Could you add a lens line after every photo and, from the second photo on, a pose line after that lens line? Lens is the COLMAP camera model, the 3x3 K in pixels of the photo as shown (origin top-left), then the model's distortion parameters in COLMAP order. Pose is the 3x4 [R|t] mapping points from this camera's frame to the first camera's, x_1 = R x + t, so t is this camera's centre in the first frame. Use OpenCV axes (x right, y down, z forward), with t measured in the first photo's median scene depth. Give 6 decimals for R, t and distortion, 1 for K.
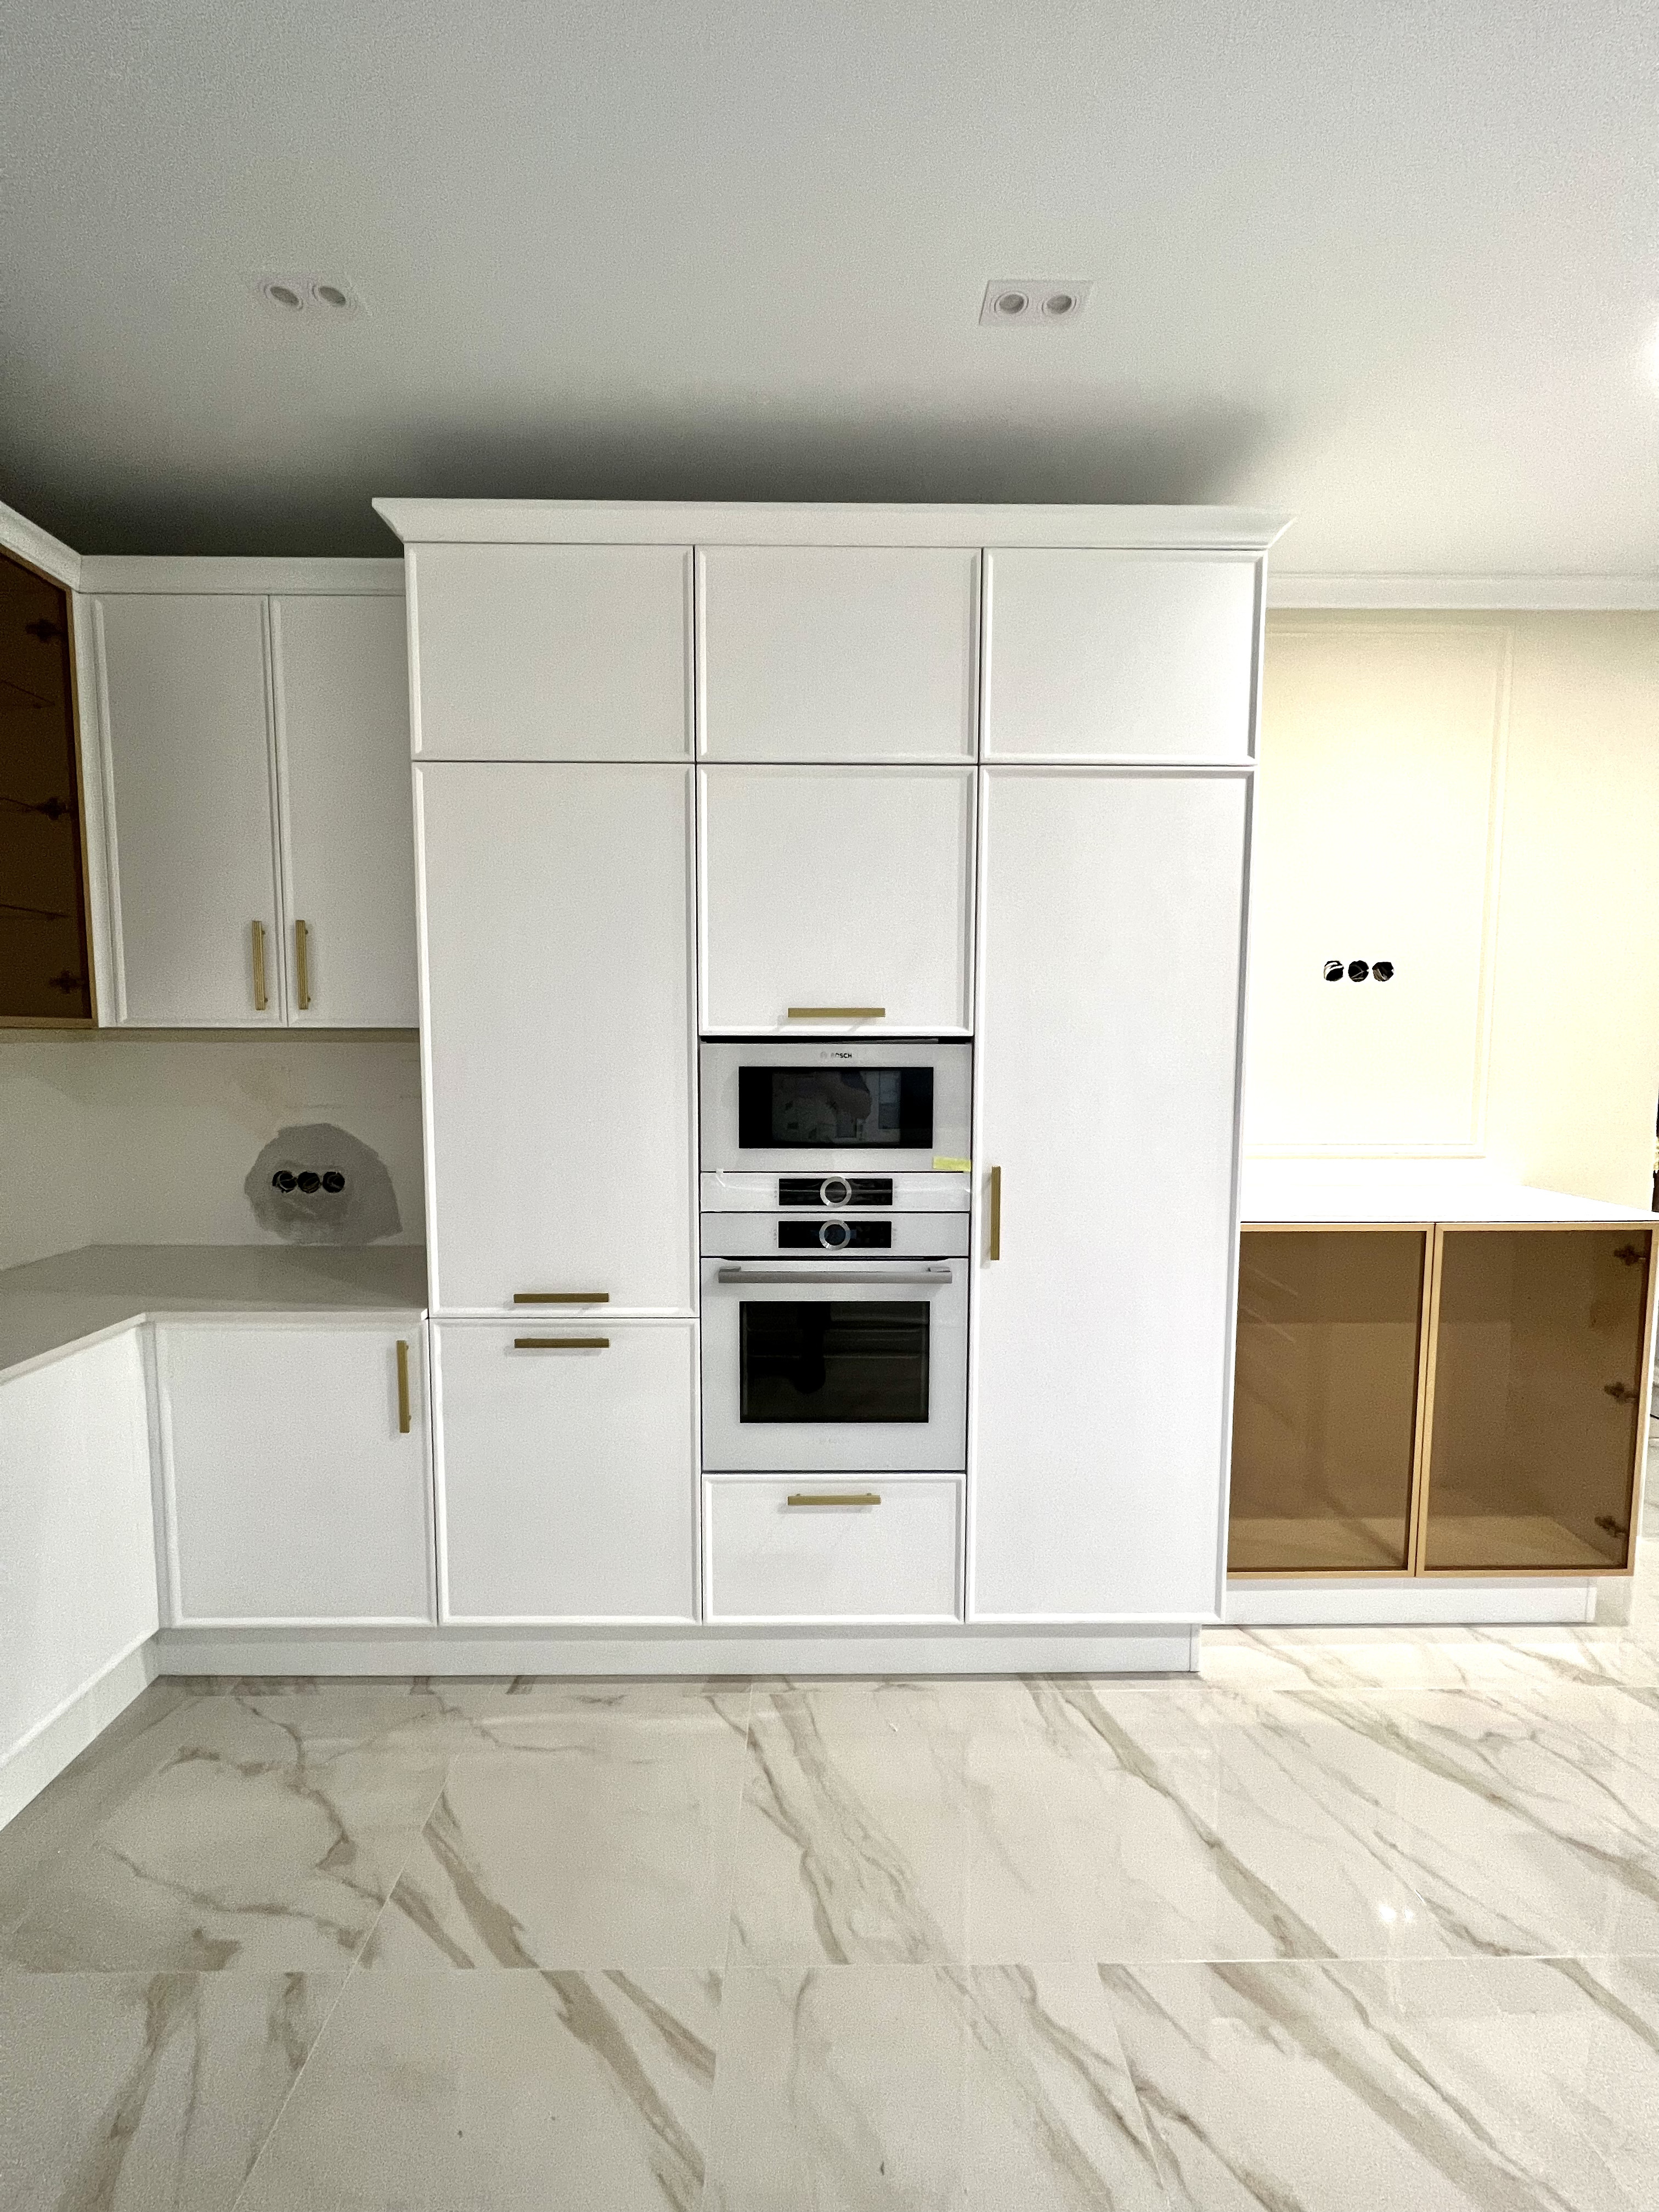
lens RADIAL K [[884.2, 0, 829.8], [0, 884.2, 1106.9], [0, 0, 1]] dist [-0.001138, 0.000009]
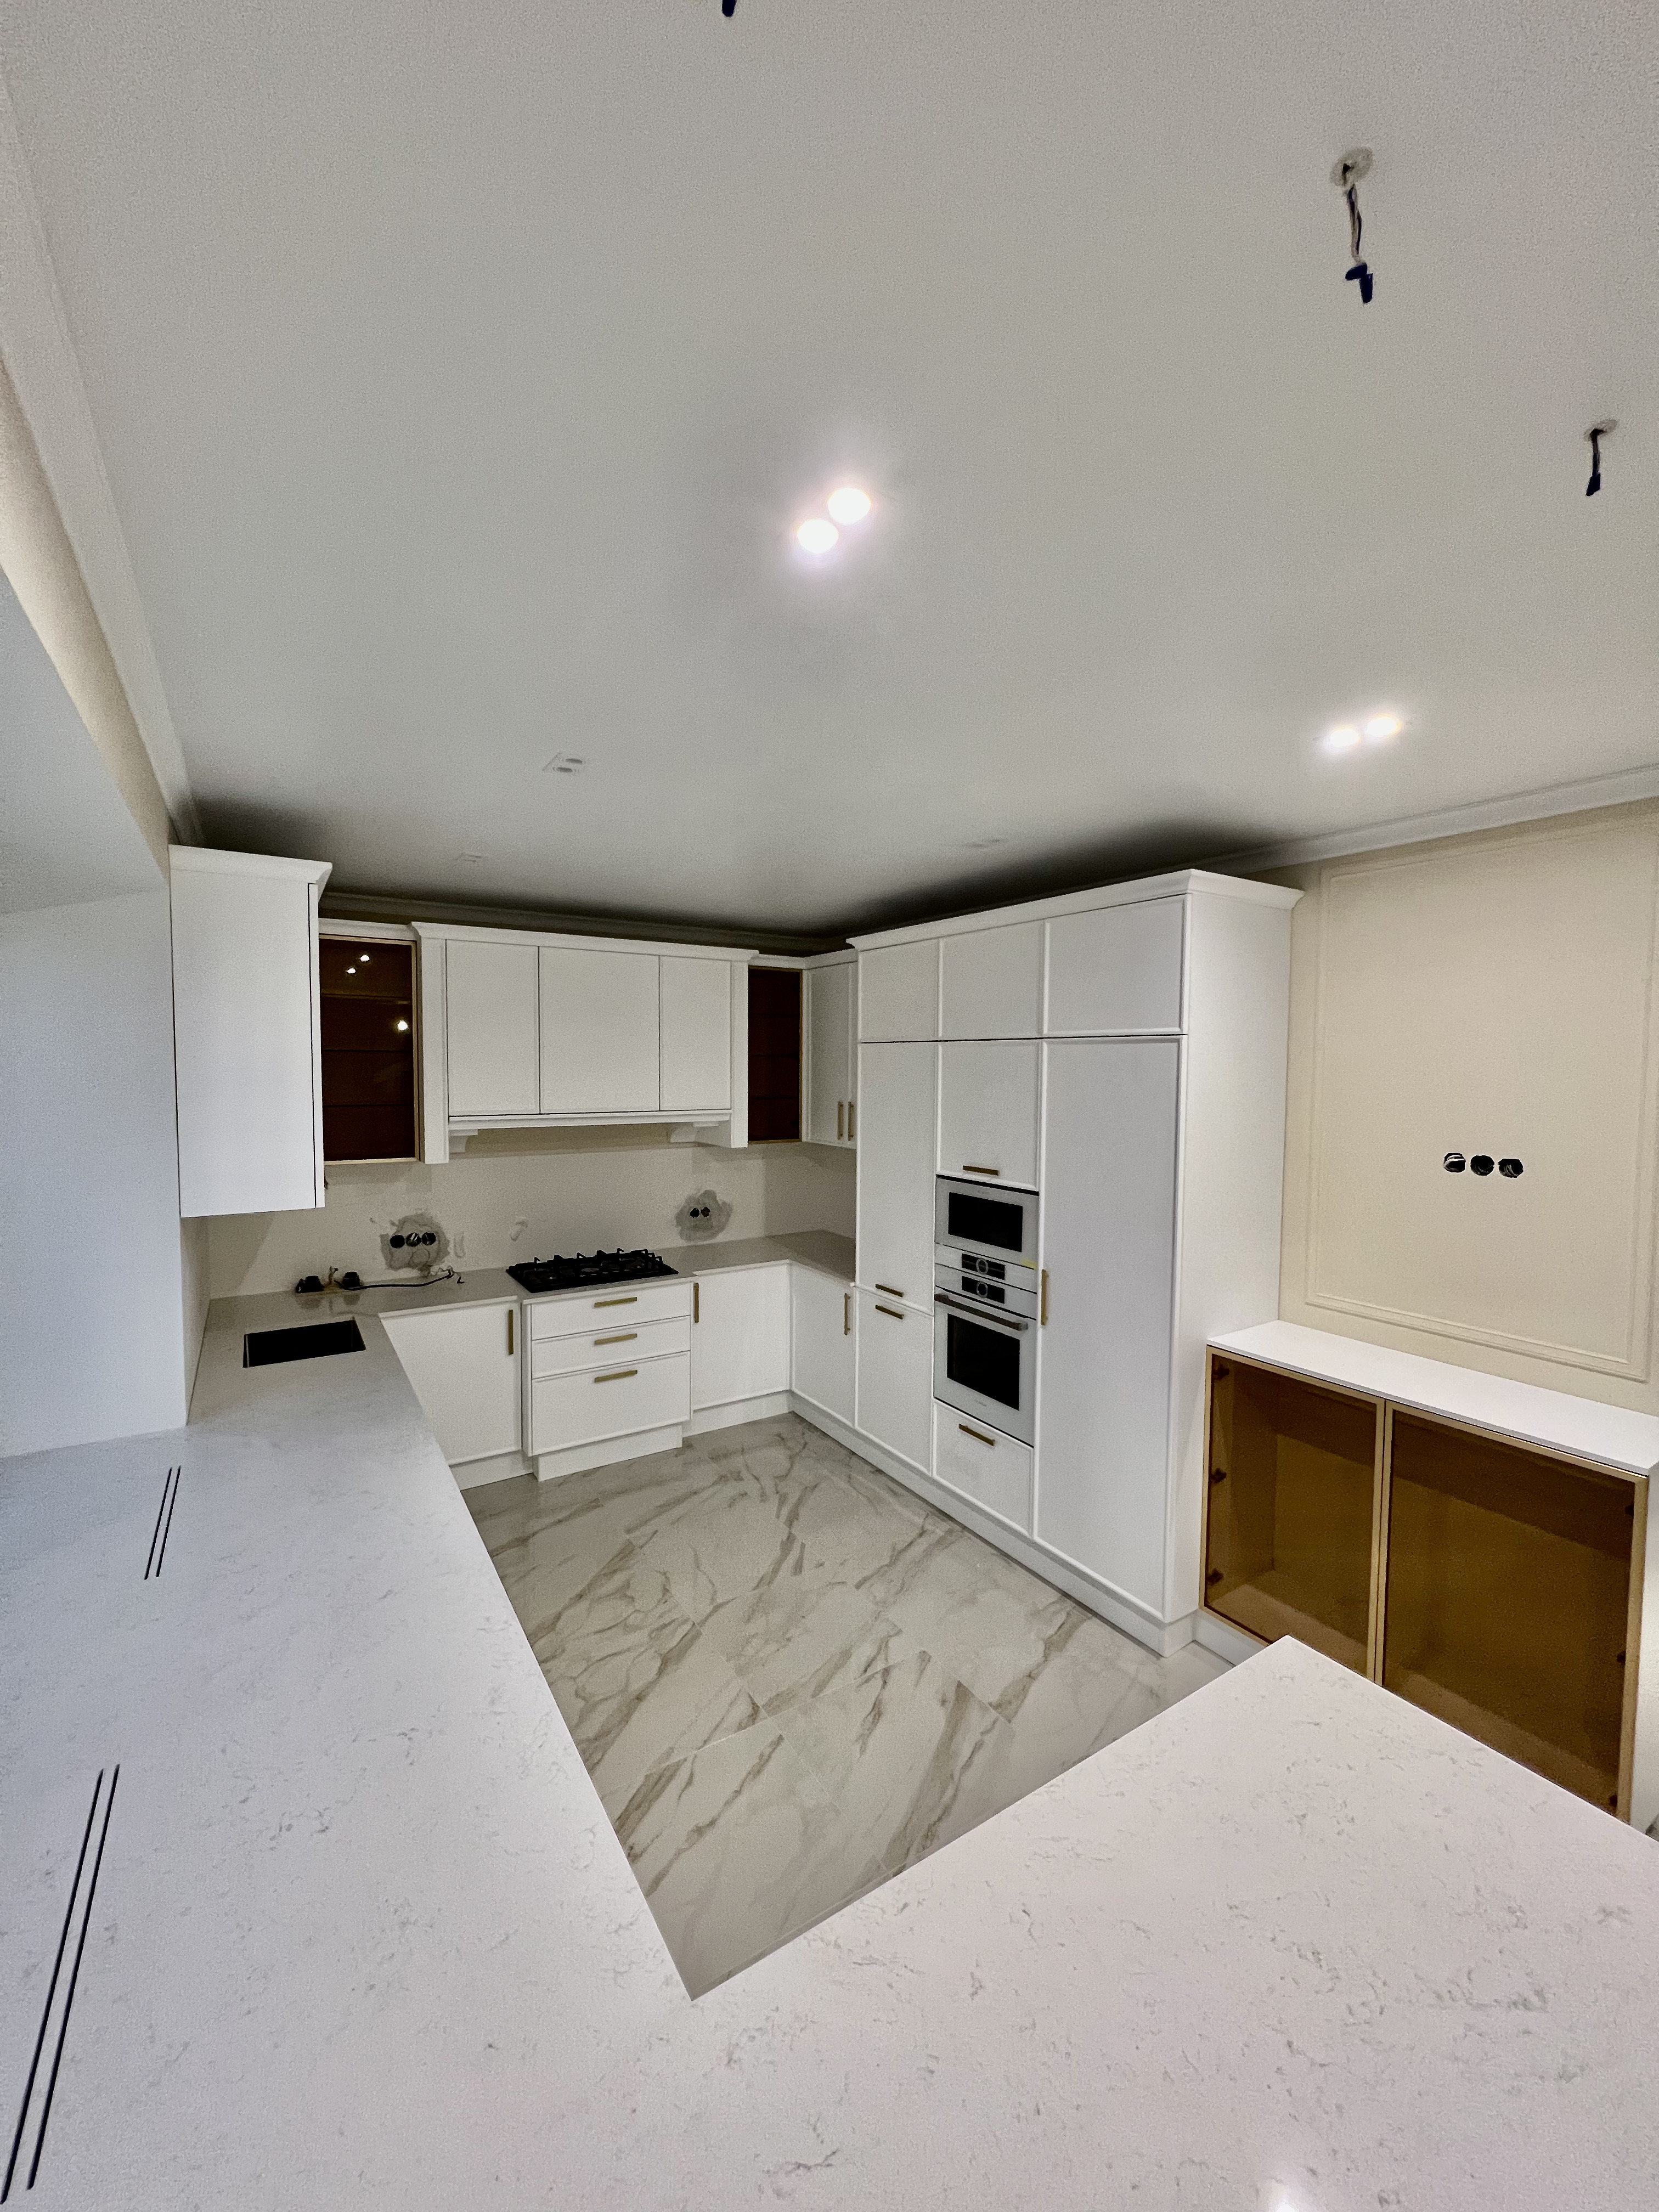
lens RADIAL K [[884.2, 0, 820.3], [0, 884.2, 1109.6], [0, 0, 1]] dist [-0.001138, 0.000009]
pose [[0.524428, 0.045592, -0.850233, 1.374219], [-0.072487, 0.997331, 0.008769, -0.220110], [0.848364, 0.057033, 0.526333, -0.276487]]
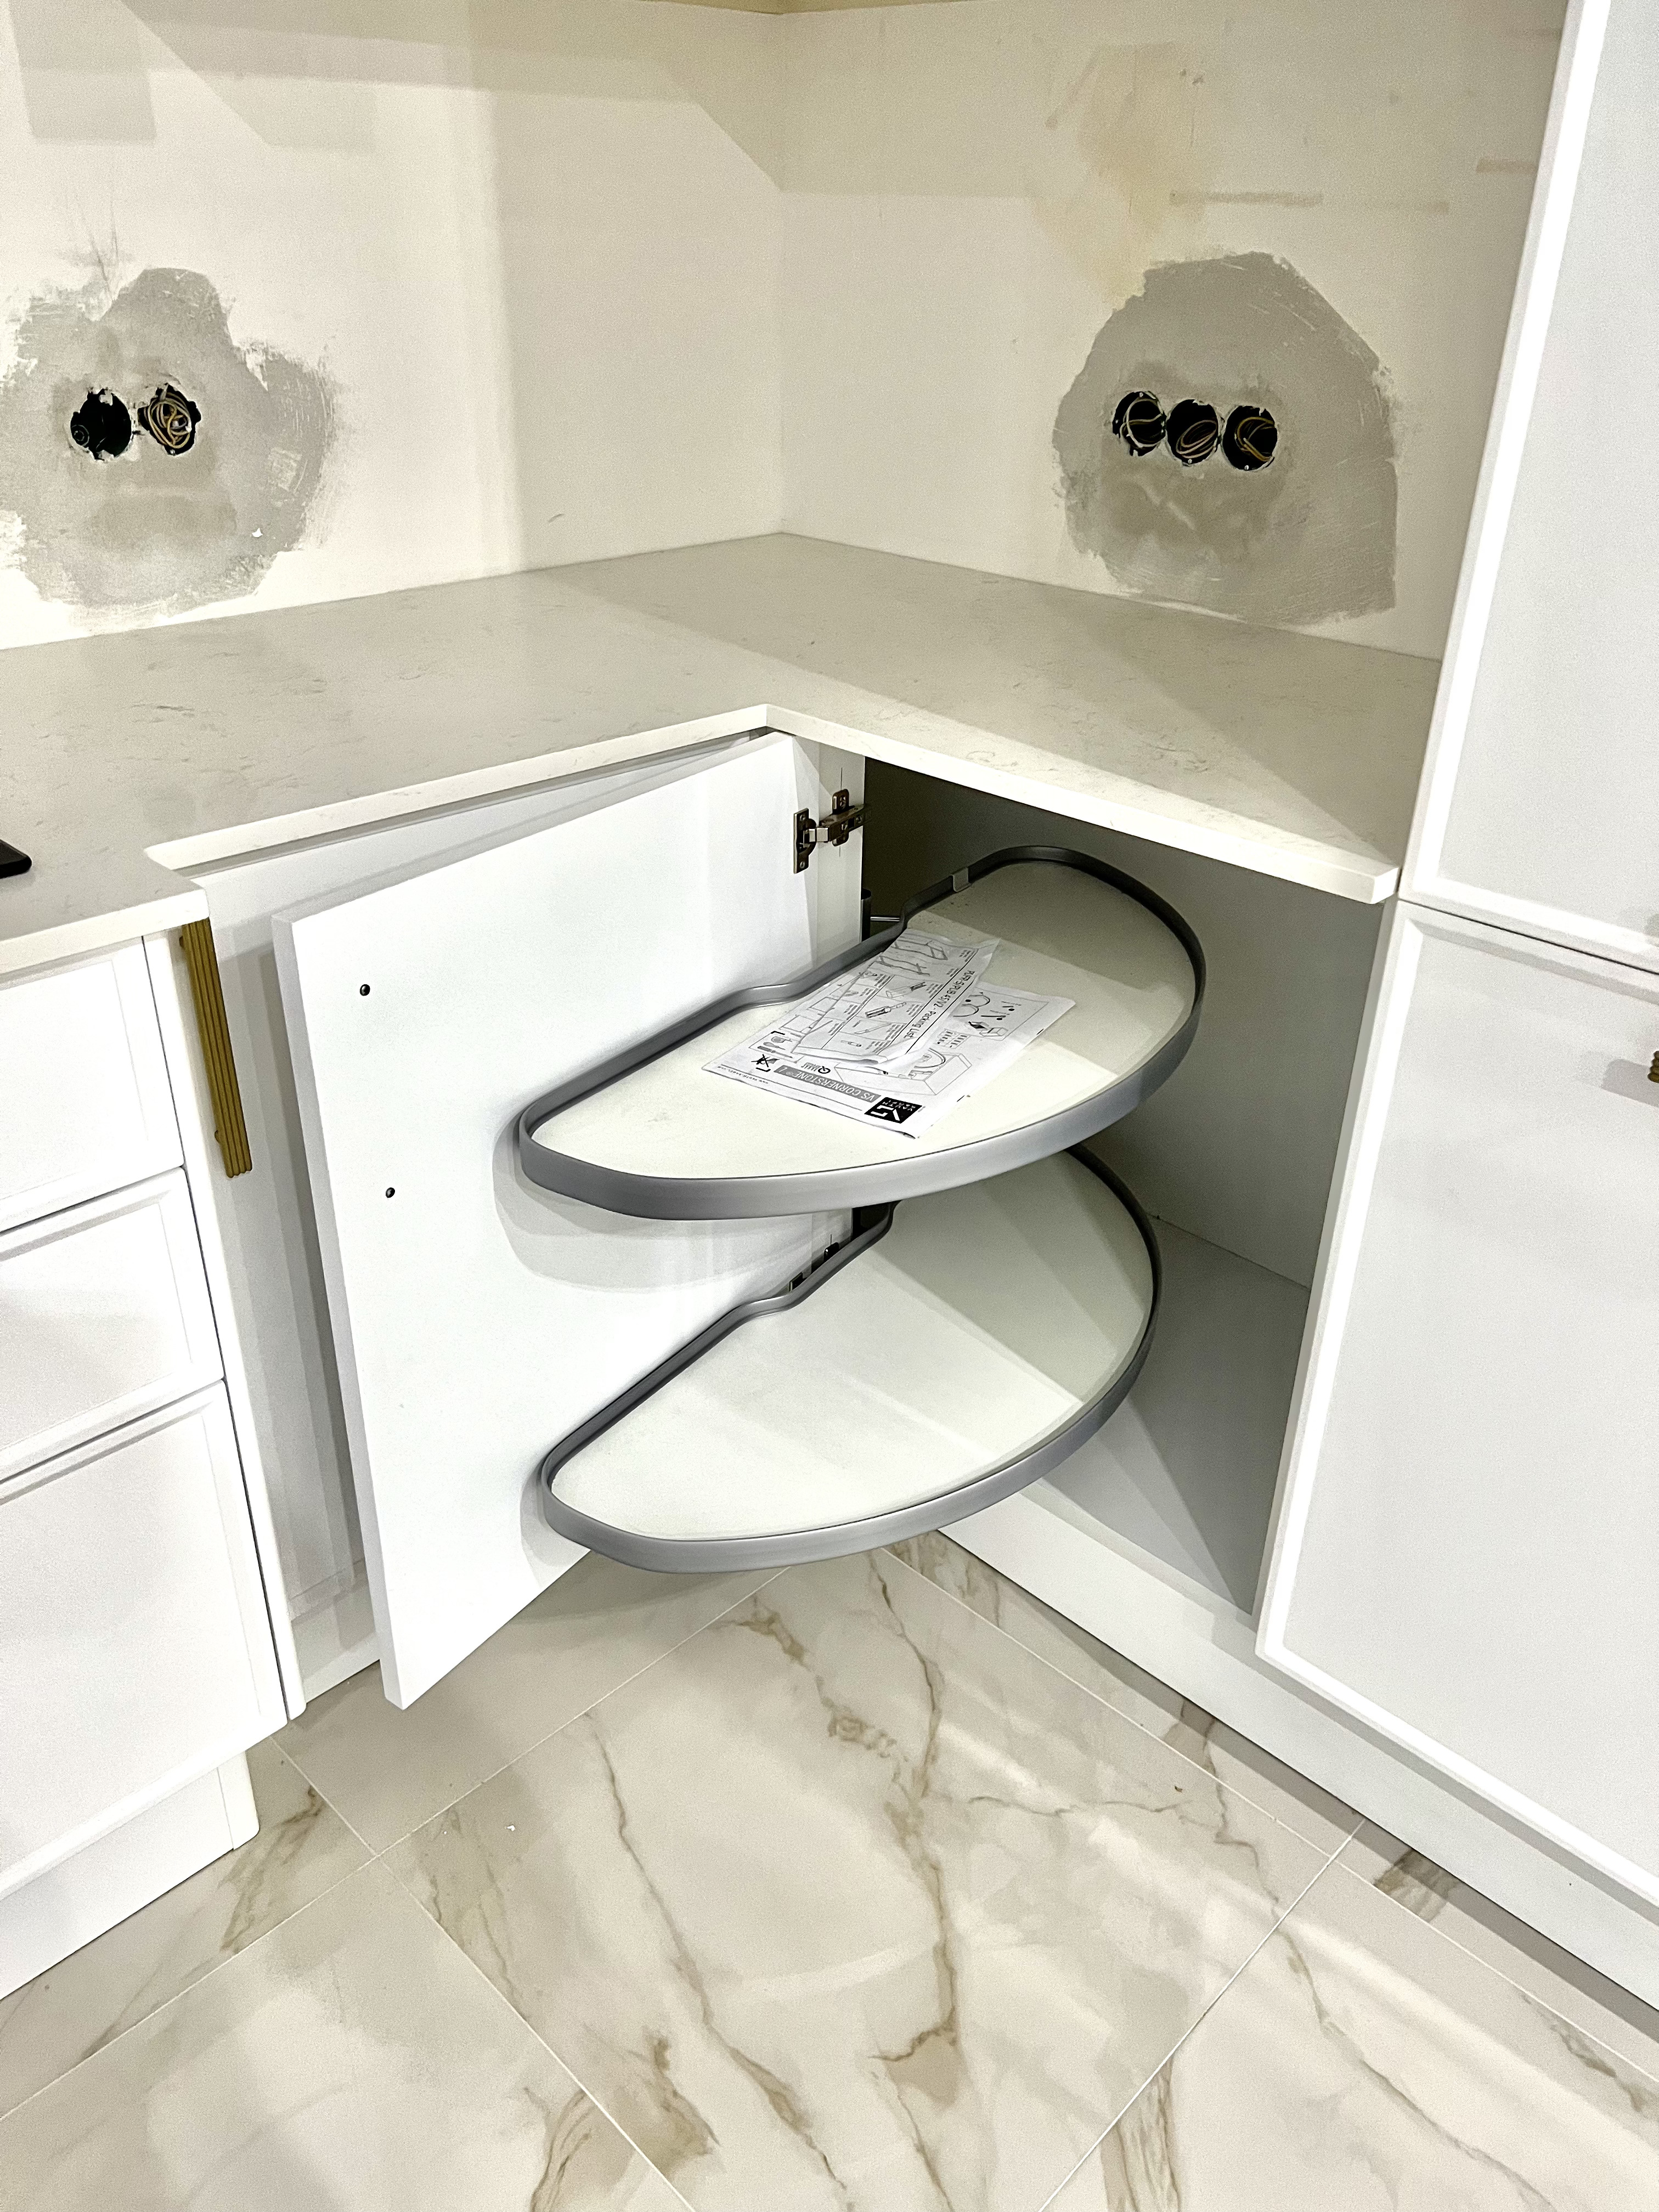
lens RADIAL K [[1696.0, 0, 833.7], [0, 1696.0, 1124.0], [0, 0, 1]] dist [0.011495, -0.004388]
pose [[0.703499, 0.345765, -0.620915, -0.191387], [-0.070409, 0.903282, 0.423232, 0.071976], [0.707200, -0.254025, 0.659803, 0.441880]]
